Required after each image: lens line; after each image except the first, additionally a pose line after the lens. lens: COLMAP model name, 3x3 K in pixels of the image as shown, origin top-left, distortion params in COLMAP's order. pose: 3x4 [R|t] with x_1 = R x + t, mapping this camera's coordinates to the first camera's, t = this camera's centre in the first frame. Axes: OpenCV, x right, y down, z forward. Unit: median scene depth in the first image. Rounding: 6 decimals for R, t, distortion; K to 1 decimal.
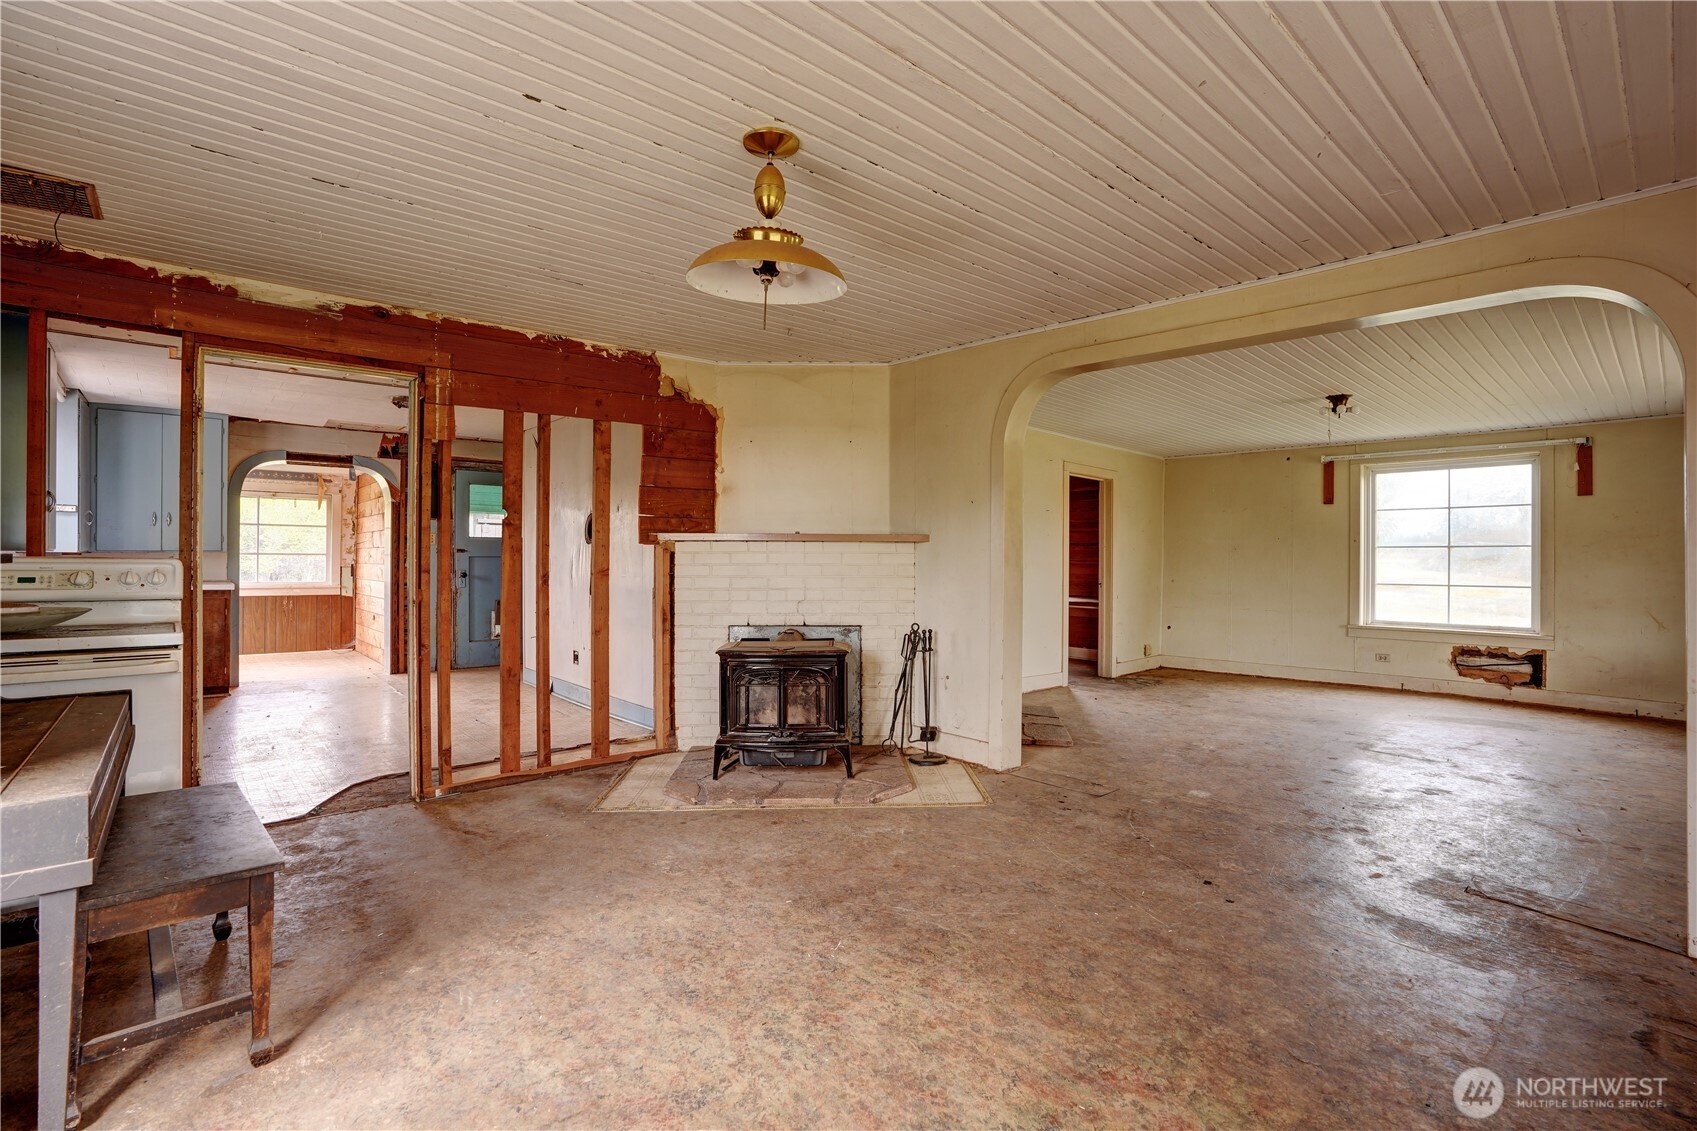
lens RADIAL K [[783.0, 0, 851.3], [0, 783.0, 554.5], [0, 0, 1]] dist [-0.068565, 0.028019]
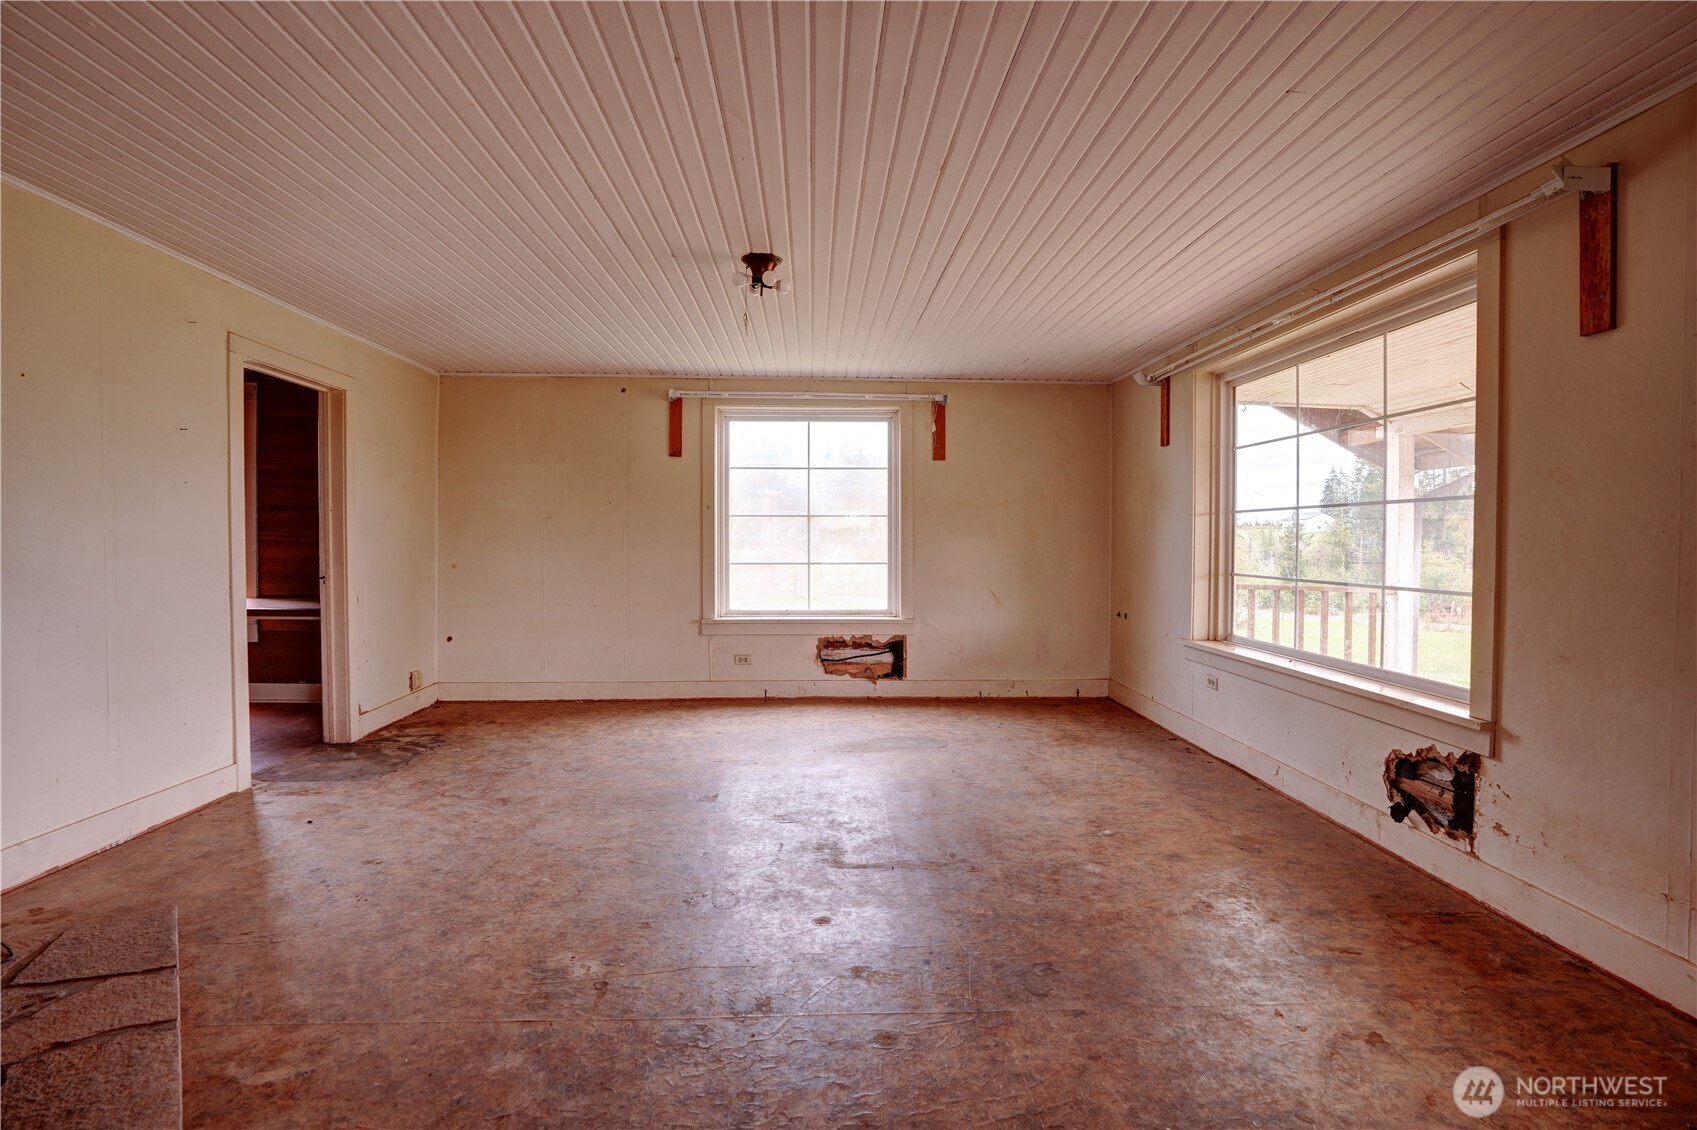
lens RADIAL K [[783.0, 0, 851.3], [0, 783.0, 554.0], [0, 0, 1]] dist [-0.068565, 0.028019]
pose [[0.629067, -0.023805, 0.776986, 0.174592], [-0.002249, 0.999471, 0.032443, 0.003338], [-0.777347, -0.022156, 0.628681, 0.471316]]
